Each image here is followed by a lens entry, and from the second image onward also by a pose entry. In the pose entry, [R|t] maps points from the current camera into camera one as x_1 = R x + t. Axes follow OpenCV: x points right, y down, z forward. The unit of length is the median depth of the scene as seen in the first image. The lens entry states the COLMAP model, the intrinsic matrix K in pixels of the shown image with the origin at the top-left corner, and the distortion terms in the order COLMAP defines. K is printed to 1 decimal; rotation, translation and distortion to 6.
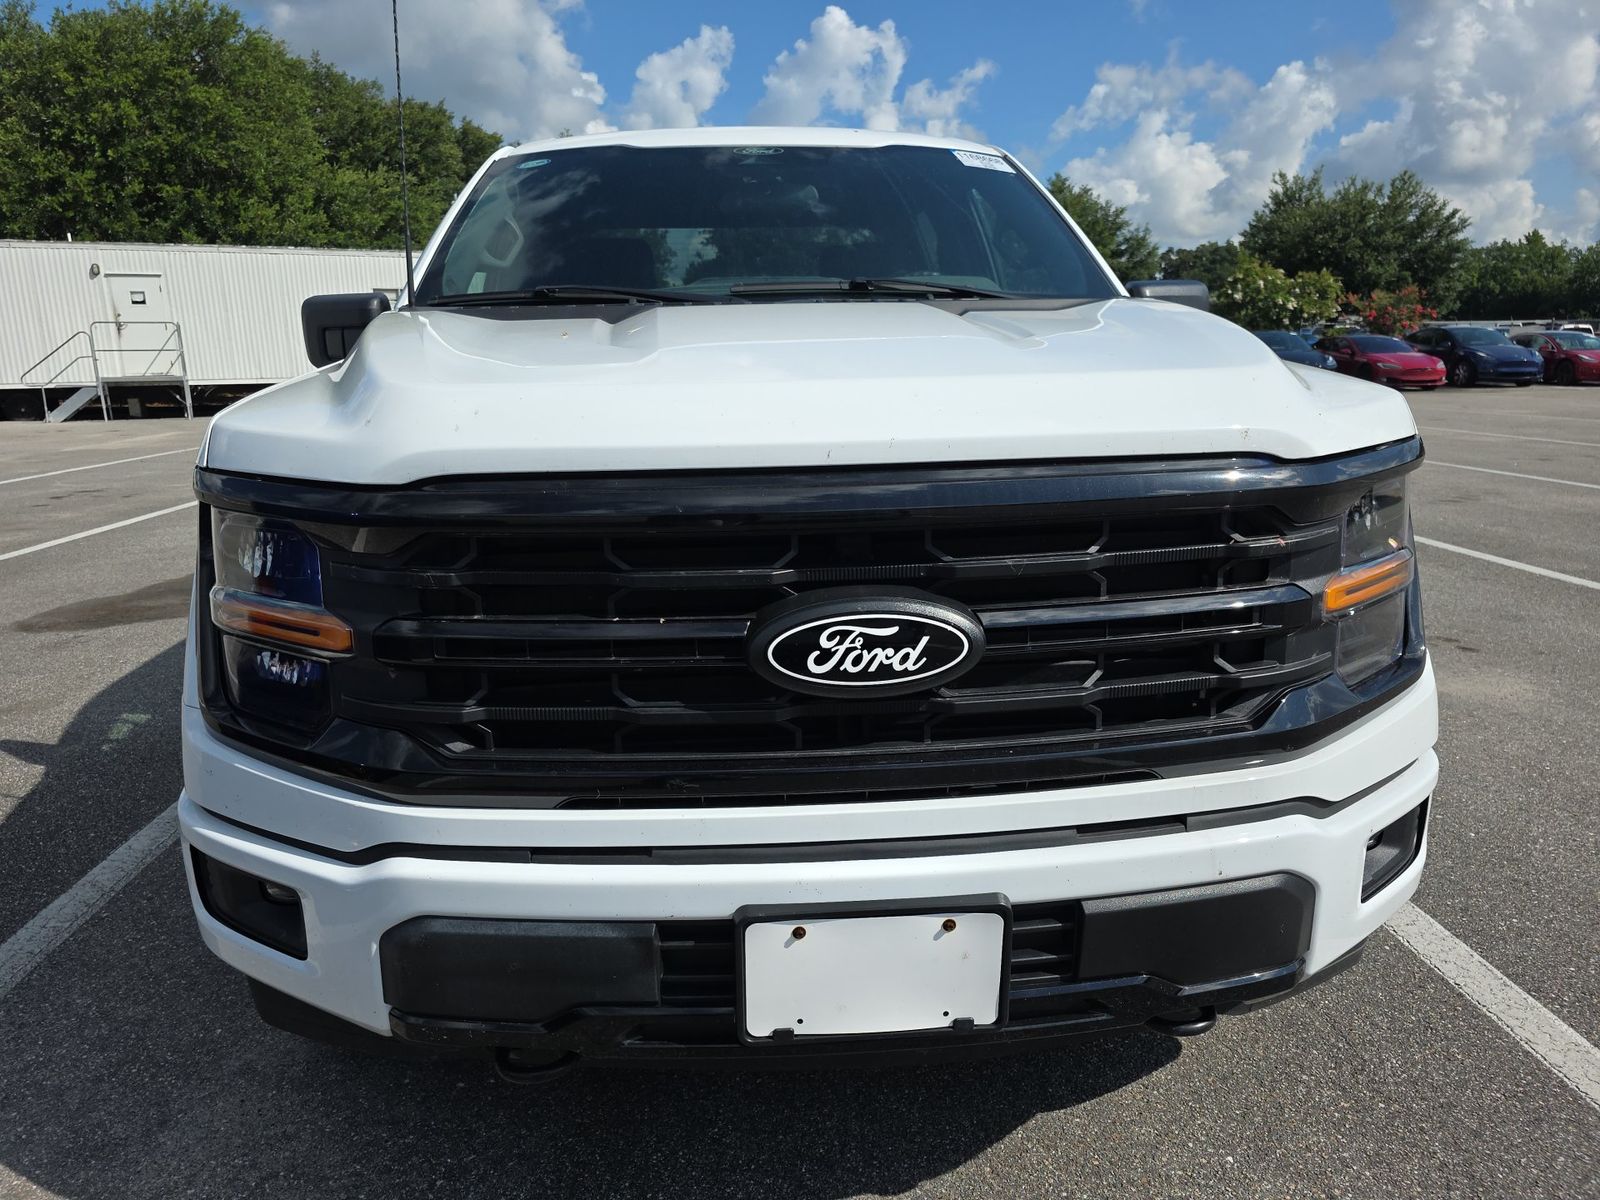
lens RADIAL K [[1079.9, 0, 787.9], [0, 1079.9, 580.5], [0, 0, 1]] dist [0.050934, -0.044021]
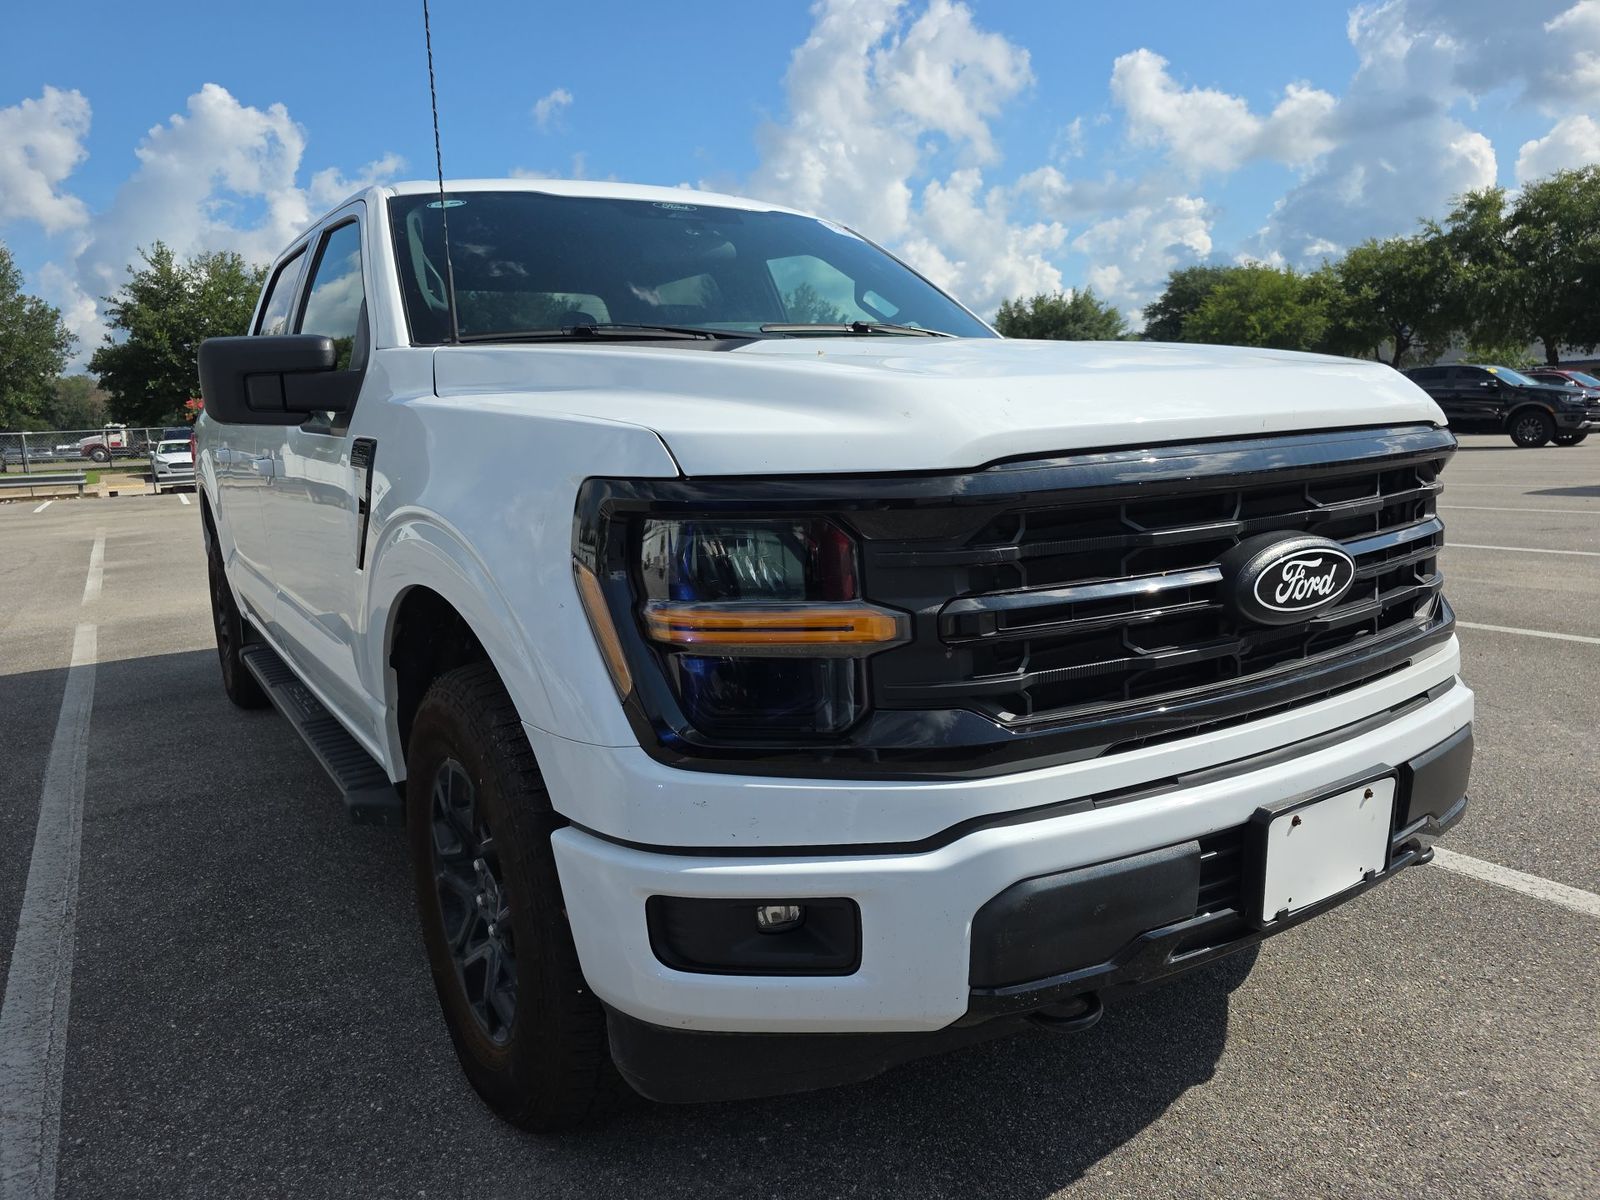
lens RADIAL K [[1079.9, 0, 787.9], [0, 1079.9, 580.5], [0, 0, 1]] dist [0.050934, -0.044021]
pose [[0.882521, -0.092658, 0.461054, -1.001507], [0.128857, 0.990521, -0.047585, 0.047130], [-0.452274, 0.101405, 0.886095, 0.159263]]
